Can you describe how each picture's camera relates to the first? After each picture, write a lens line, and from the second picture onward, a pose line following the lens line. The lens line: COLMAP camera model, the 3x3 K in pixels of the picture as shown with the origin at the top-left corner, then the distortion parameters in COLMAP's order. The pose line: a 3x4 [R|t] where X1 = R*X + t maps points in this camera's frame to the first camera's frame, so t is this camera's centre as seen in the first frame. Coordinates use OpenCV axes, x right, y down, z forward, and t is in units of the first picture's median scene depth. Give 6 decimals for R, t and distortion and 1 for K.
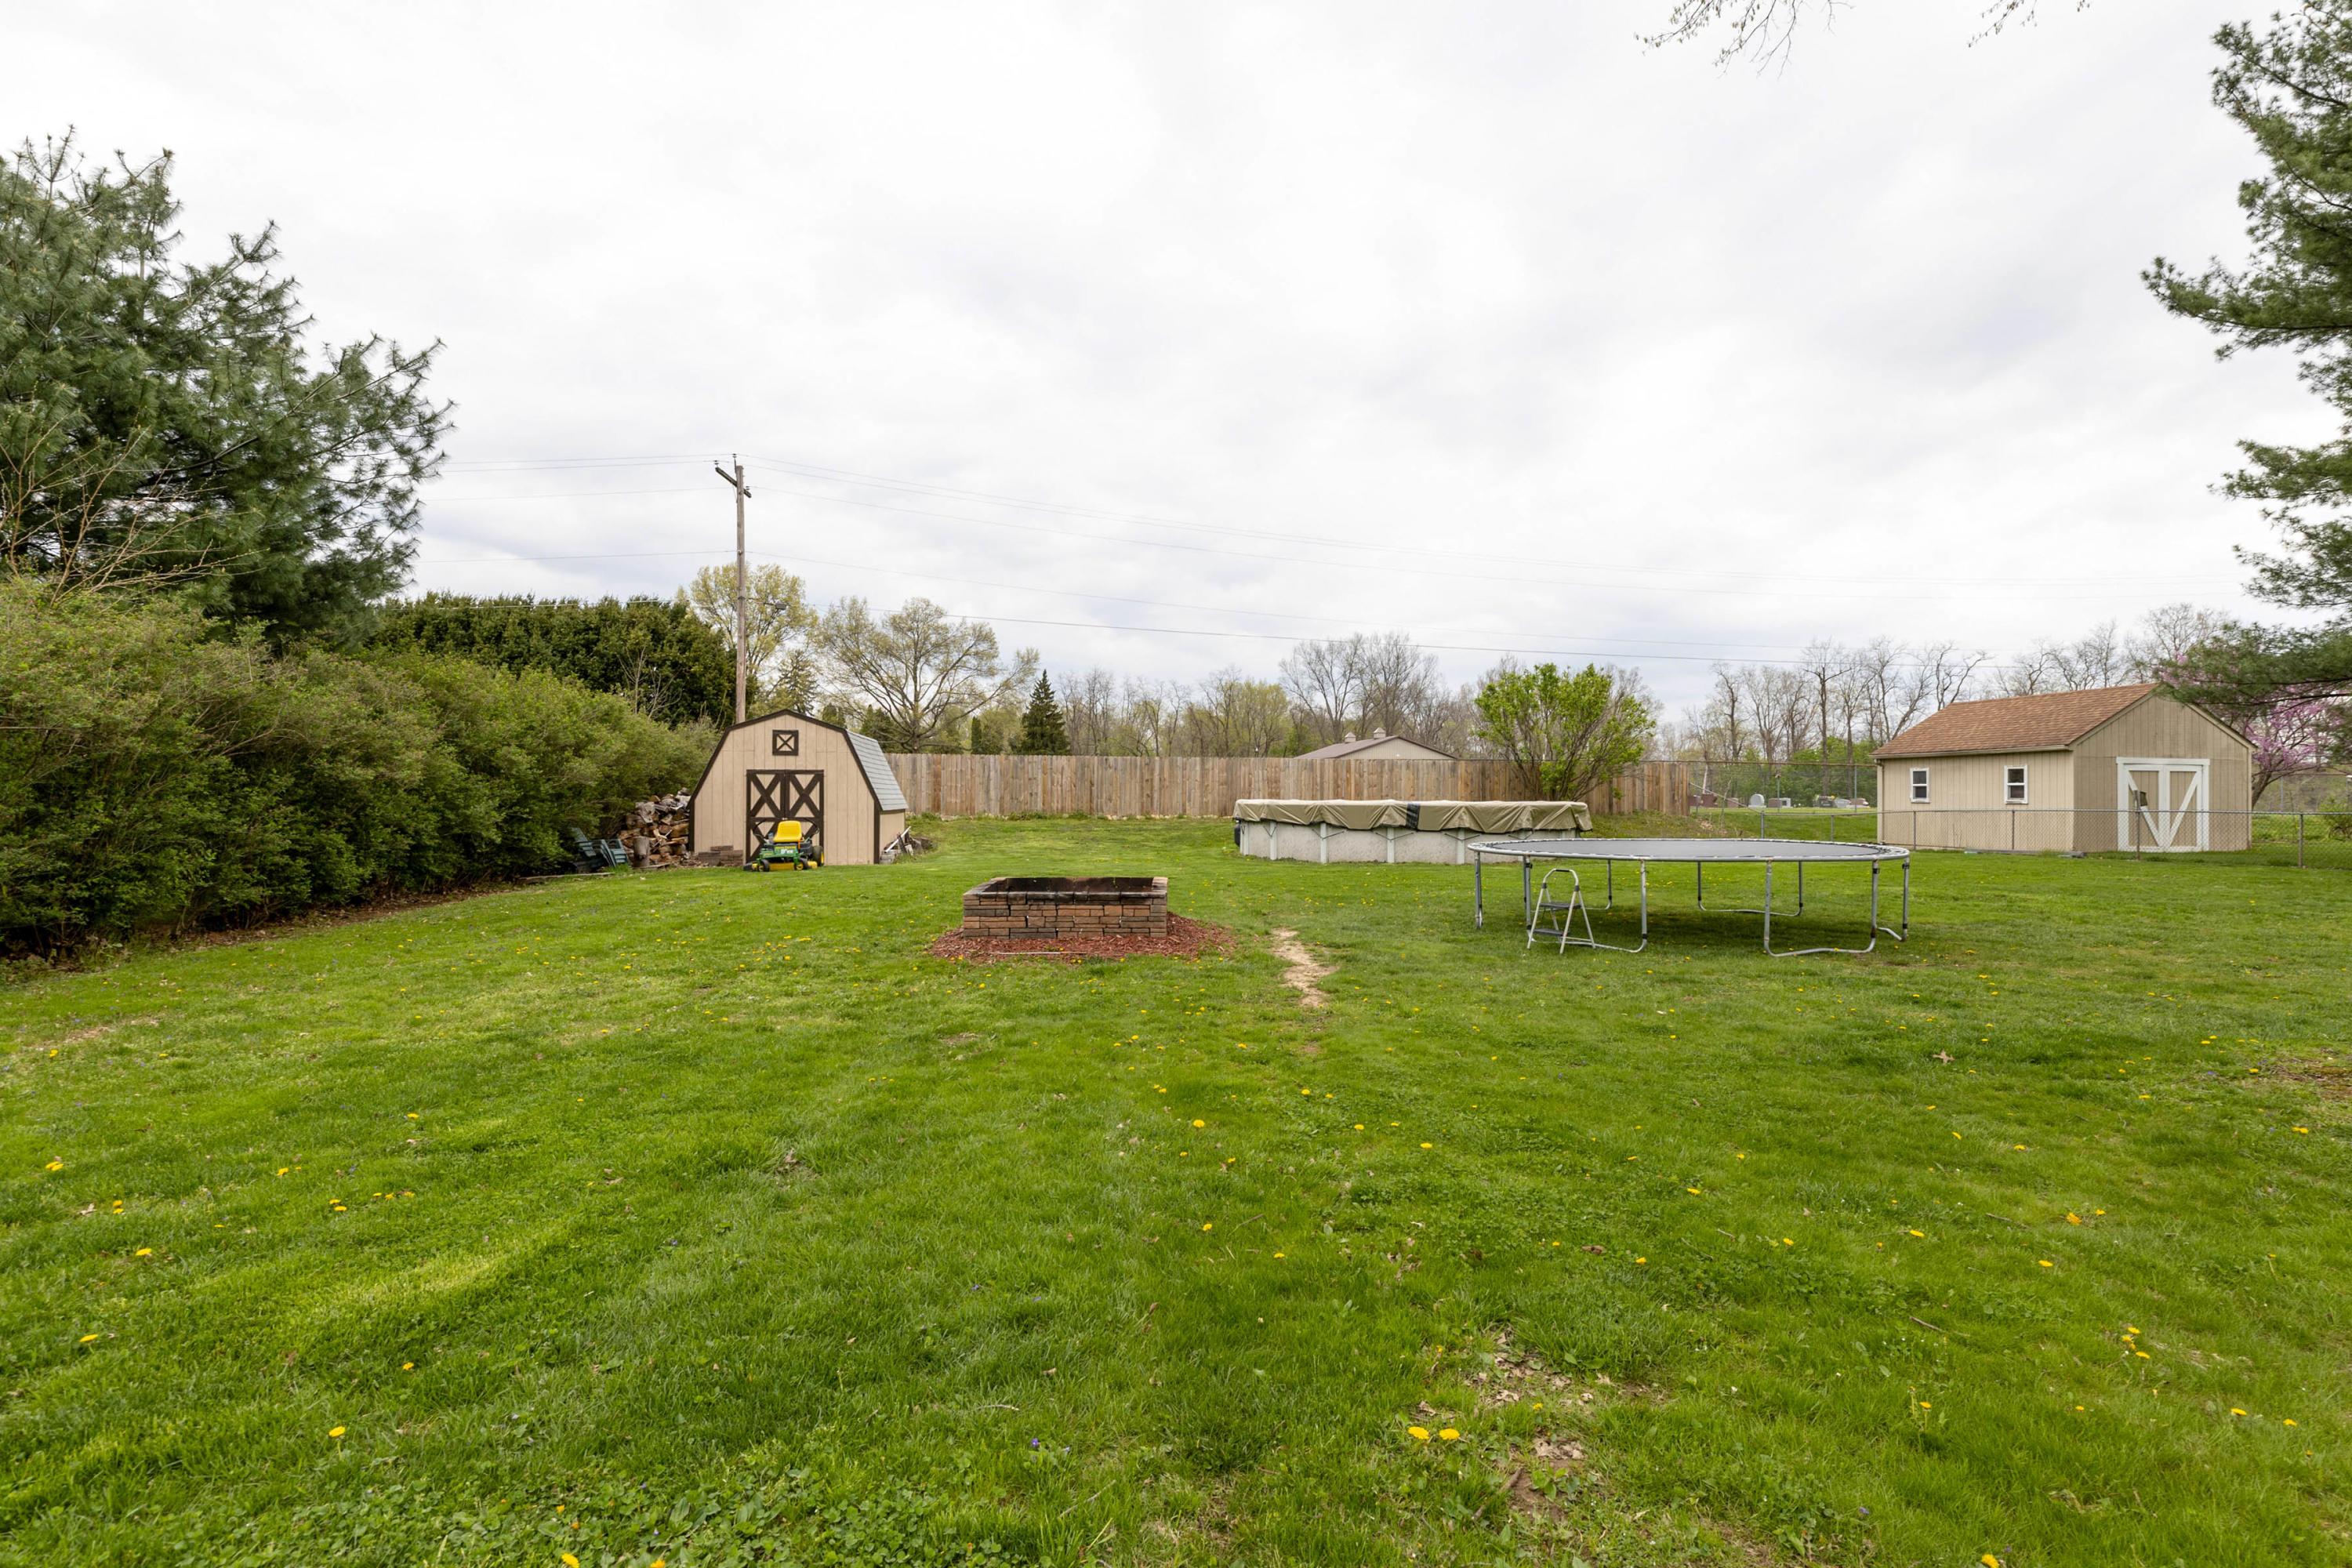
lens RADIAL K [[1172.2, 0, 1271.8], [0, 1172.2, 783.3], [0, 0, 1]] dist [0.029524, 0.000033]
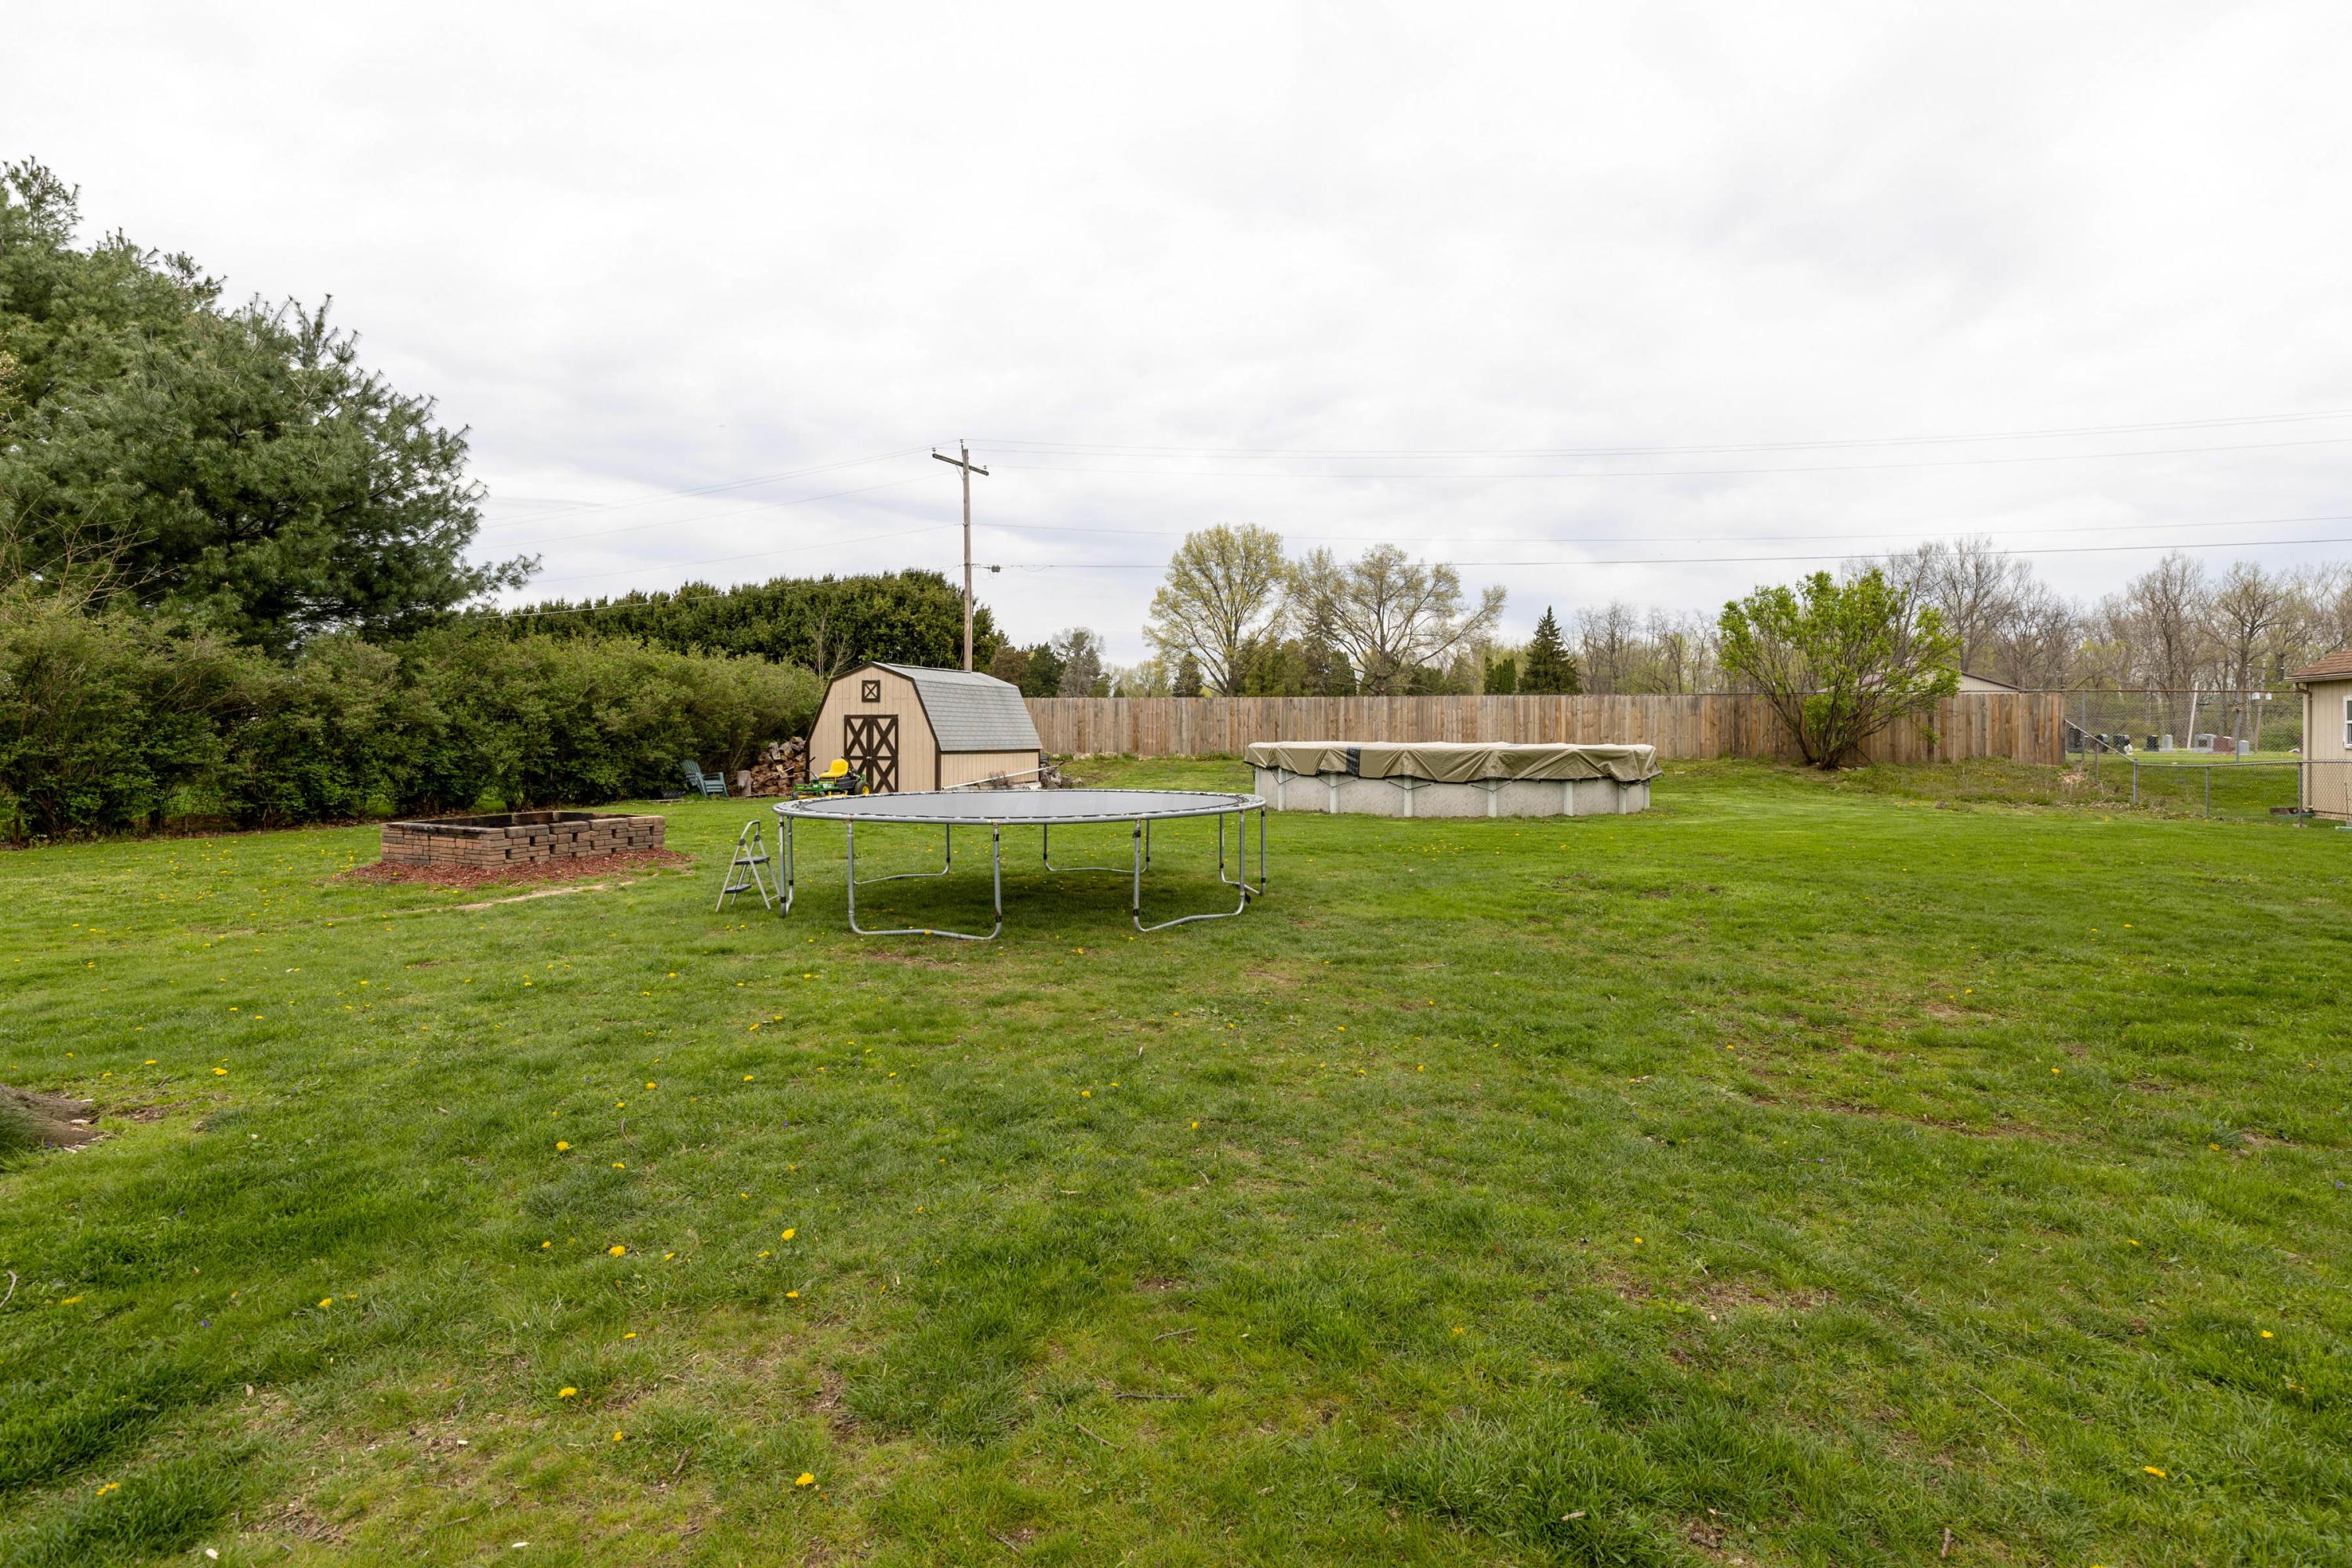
lens RADIAL K [[1169.2, 0, 1175.3], [0, 1169.2, 749.8], [0, 0, 1]] dist [-0.000745, 0.000032]
pose [[0.871573, 0.006312, -0.490225, 0.373318], [0.004777, 0.999760, 0.021366, -0.000180], [0.490242, -0.020964, 0.871334, 0.137120]]
